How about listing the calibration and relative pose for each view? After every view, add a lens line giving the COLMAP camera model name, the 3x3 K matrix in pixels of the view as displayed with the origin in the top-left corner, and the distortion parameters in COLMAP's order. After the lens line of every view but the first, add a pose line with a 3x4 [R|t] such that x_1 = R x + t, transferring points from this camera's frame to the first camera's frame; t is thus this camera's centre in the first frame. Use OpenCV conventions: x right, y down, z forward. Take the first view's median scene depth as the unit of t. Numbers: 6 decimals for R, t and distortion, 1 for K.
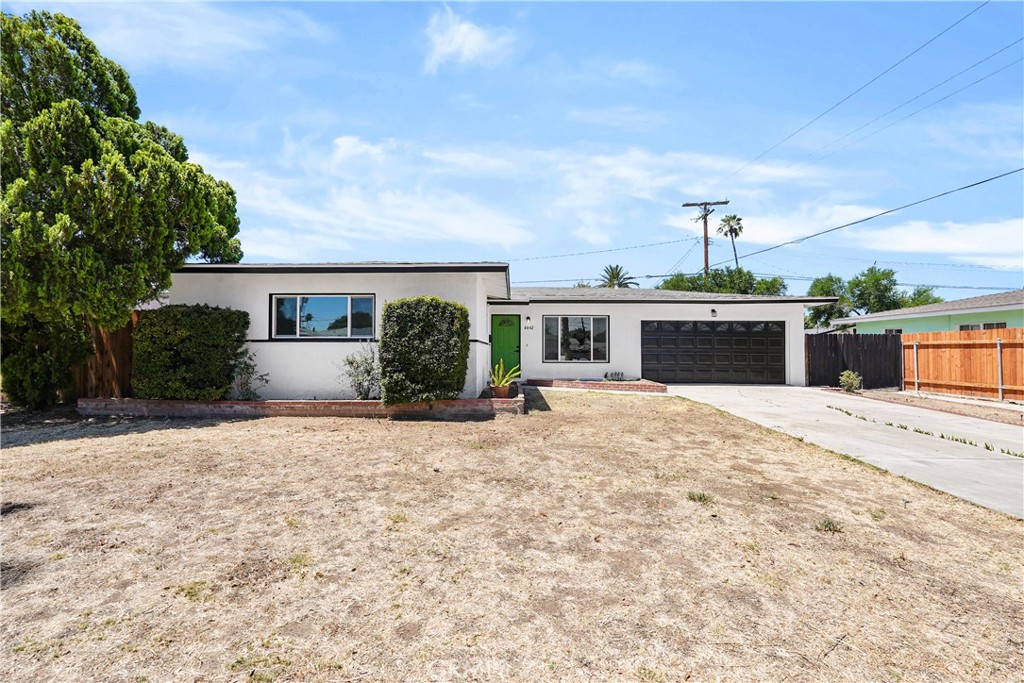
lens RADIAL K [[444.9, 0, 512.0], [0, 444.9, 341.5], [0, 0, 1]] dist [-0.003189, -0.000087]
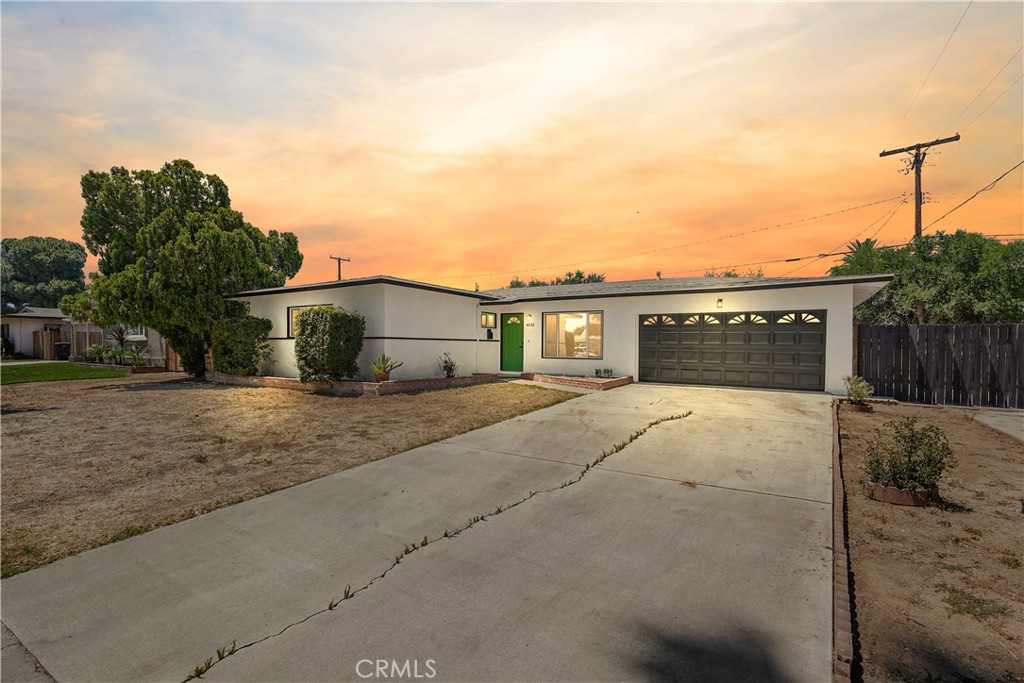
lens RADIAL K [[455.5, 0, 512.0], [0, 455.5, 341.5], [0, 0, 1]] dist [-0.000530, 0.000208]
pose [[0.857925, -0.000490, -0.513774, 0.561284], [0.004276, 0.999972, 0.006187, 0.001677], [0.513757, -0.007504, 0.857903, 0.046679]]
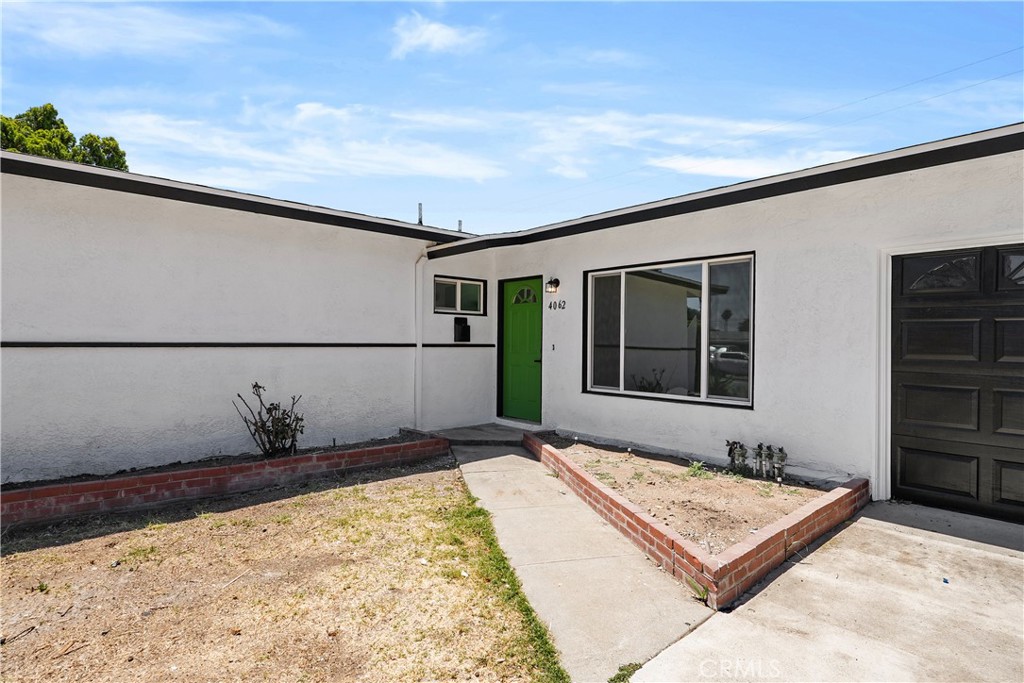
lens RADIAL K [[535.6, 0, 512.0], [0, 535.6, 341.5], [0, 0, 1]] dist [0.000885, 0.000041]
pose [[0.679245, 0.002016, -0.733908, 0.374369], [0.008768, 0.999903, 0.010861, -0.003128], [0.733859, -0.013812, 0.679162, 0.637640]]
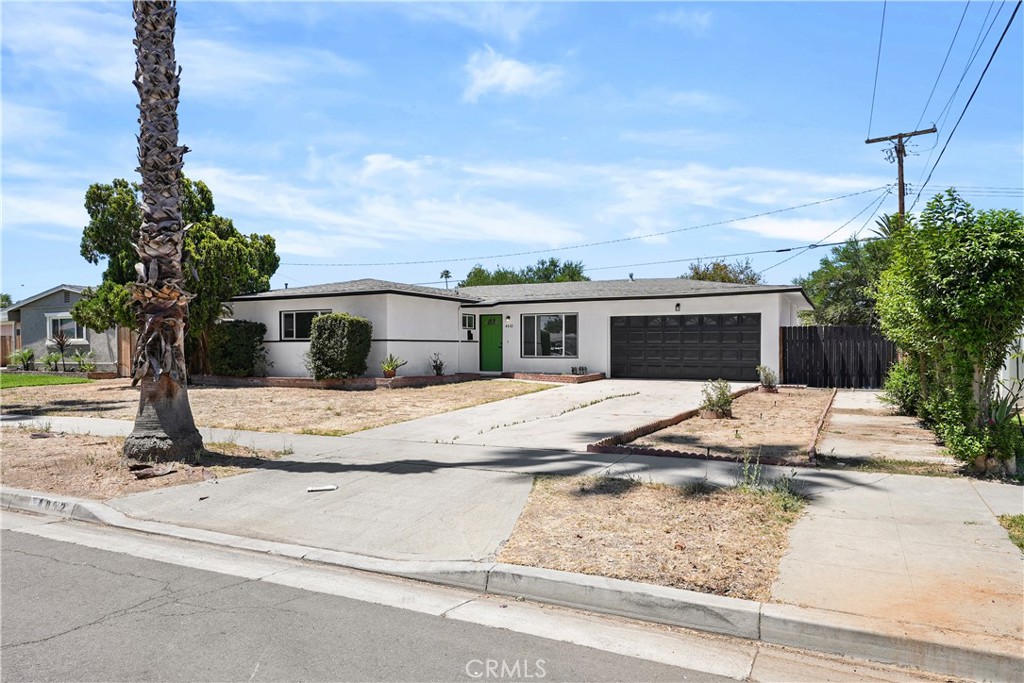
lens RADIAL K [[657.0, 0, 516.8], [0, 657.0, 345.3], [0, 0, 1]] dist [0.004351, 0.000274]
pose [[0.901966, -0.005946, -0.431766, 0.759385], [0.013450, 0.999807, 0.014328, -0.005843], [0.431597, -0.018730, 0.901872, -0.457926]]
